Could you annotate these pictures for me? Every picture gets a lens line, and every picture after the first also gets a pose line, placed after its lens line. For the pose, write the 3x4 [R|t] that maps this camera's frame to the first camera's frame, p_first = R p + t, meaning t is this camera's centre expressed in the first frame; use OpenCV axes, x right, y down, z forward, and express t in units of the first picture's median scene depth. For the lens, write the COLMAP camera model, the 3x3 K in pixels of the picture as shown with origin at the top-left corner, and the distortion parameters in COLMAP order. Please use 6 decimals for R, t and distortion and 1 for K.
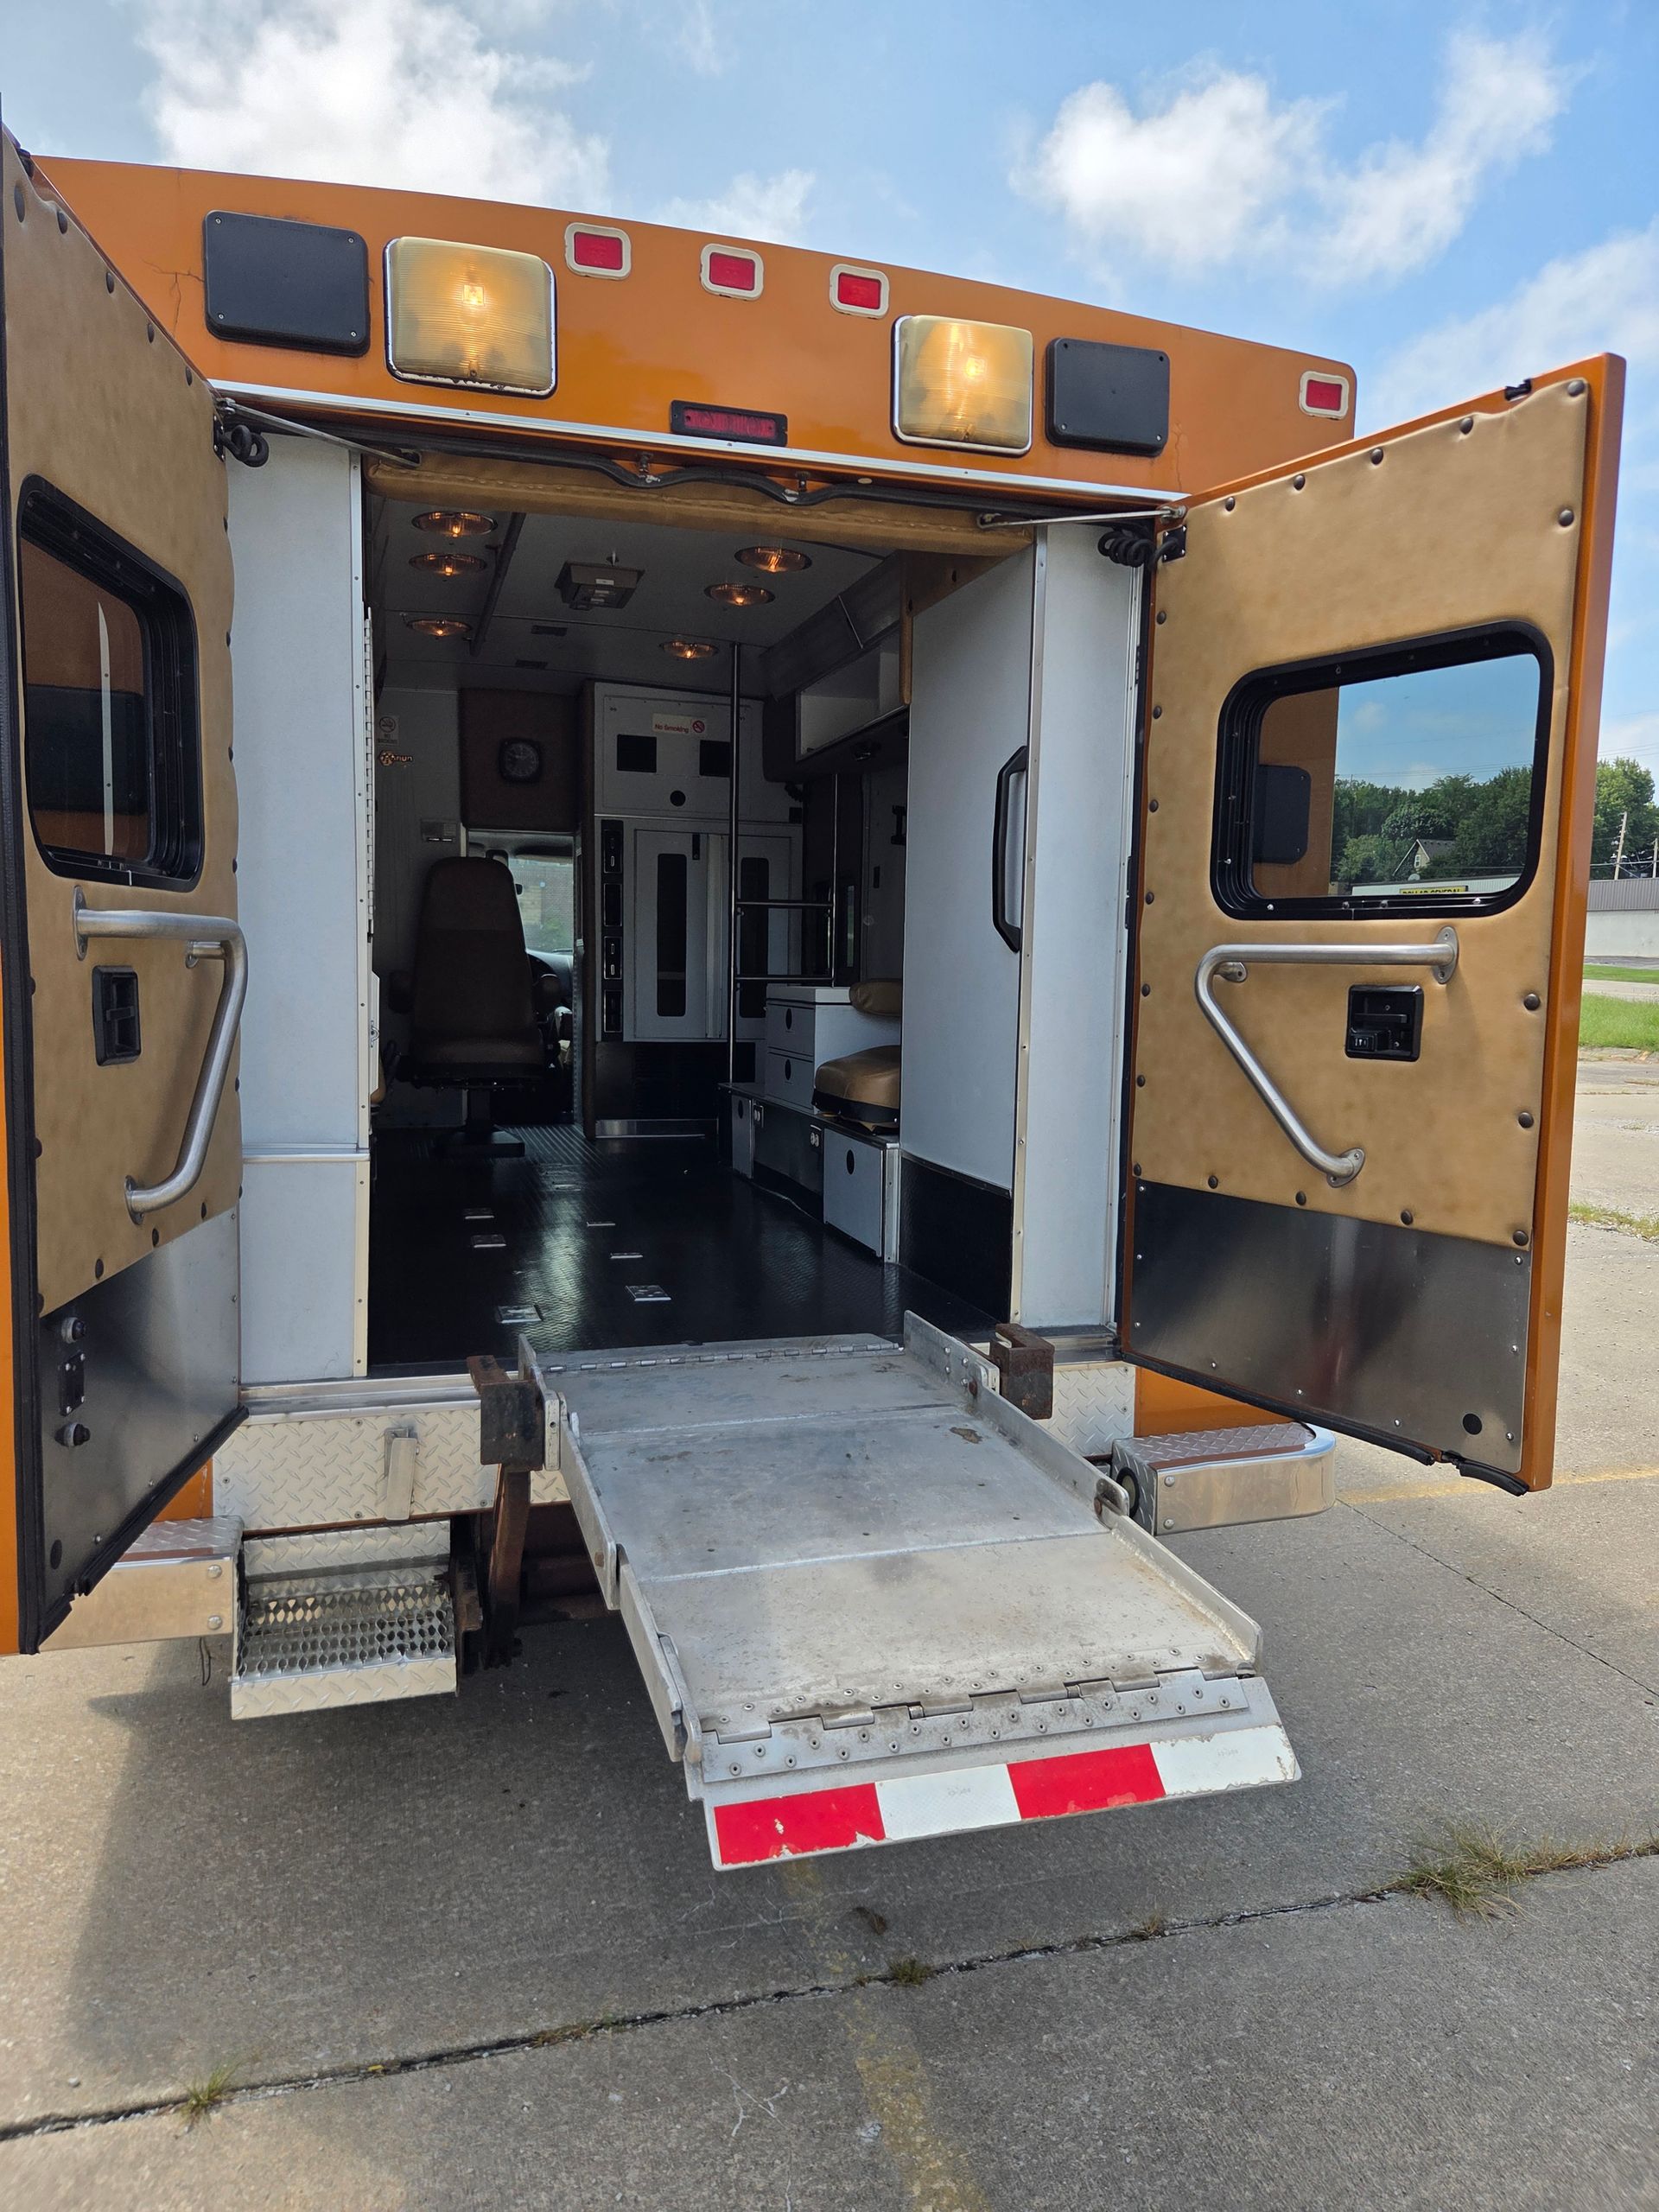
lens RADIAL K [[1514.7, 0, 830.3], [0, 1514.7, 1104.4], [0, 0, 1]] dist [0.036008, 0.000746]
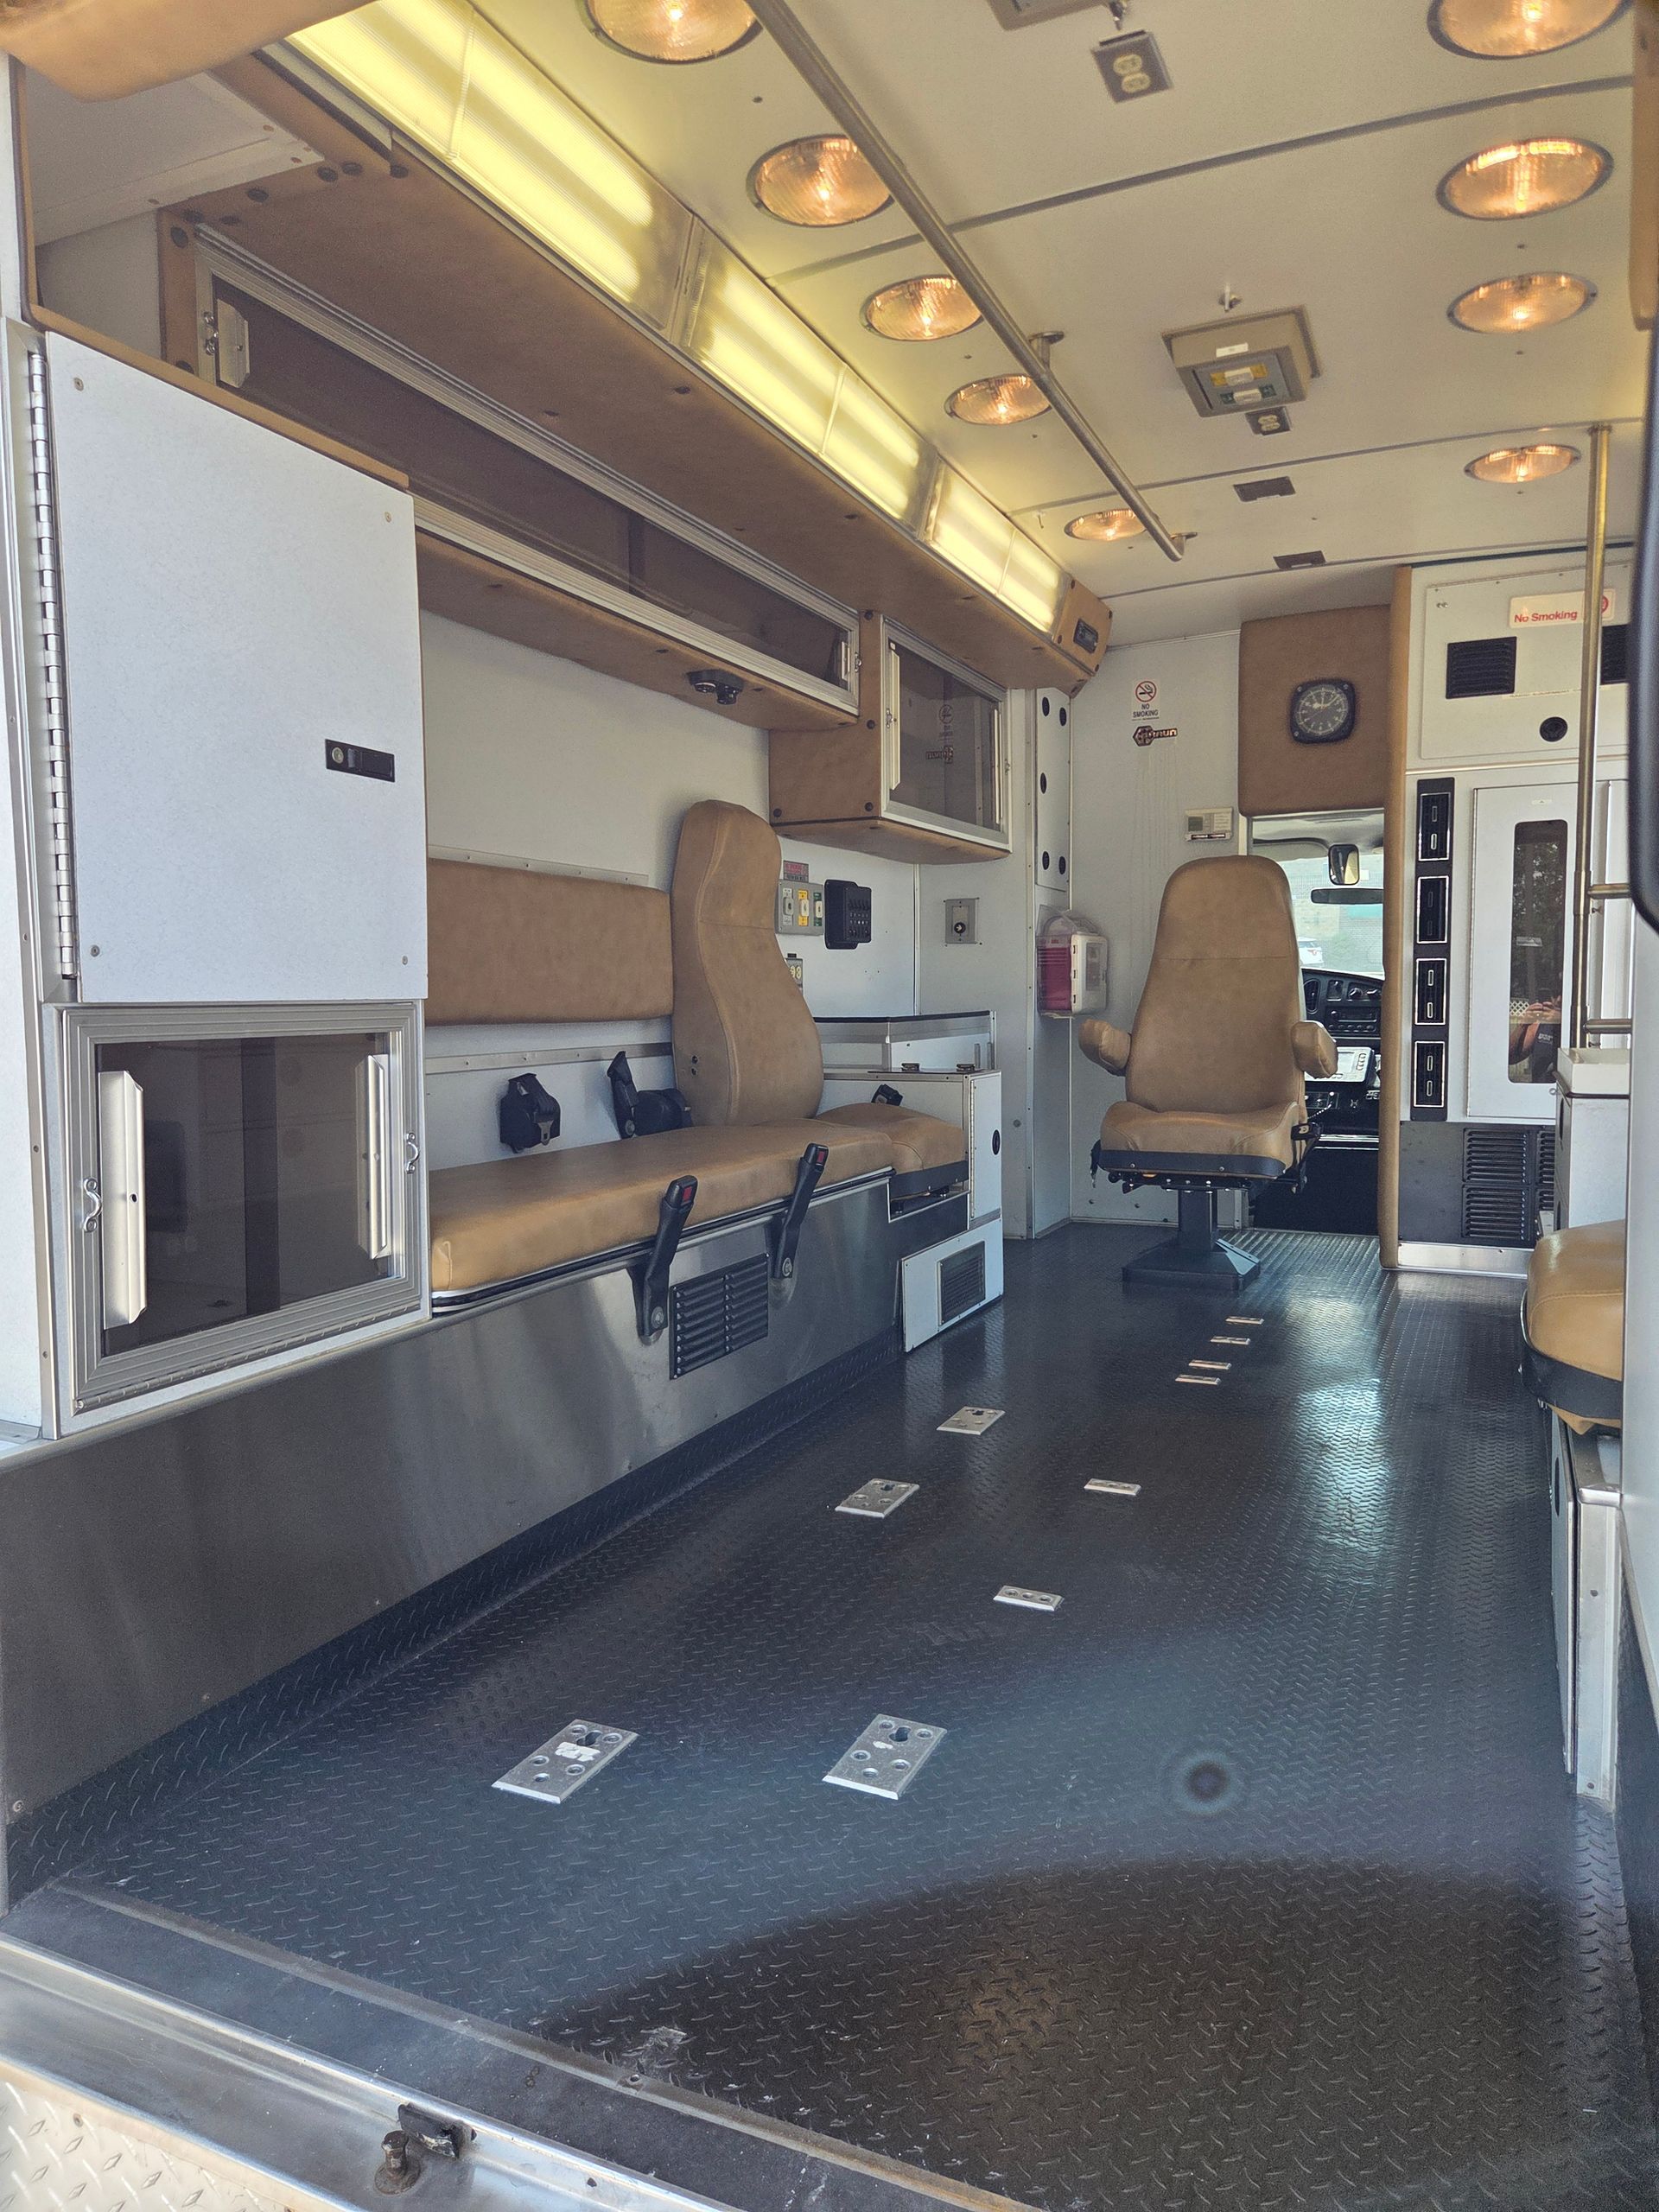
lens RADIAL K [[1514.7, 0, 833.5], [0, 1514.7, 1106.3], [0, 0, 1]] dist [0.036008, 0.000746]
pose [[0.737296, 0.021230, -0.675236, 0.105927], [-0.040714, 0.999086, -0.013044, -0.030051], [0.674342, 0.037109, 0.737486, 0.356319]]
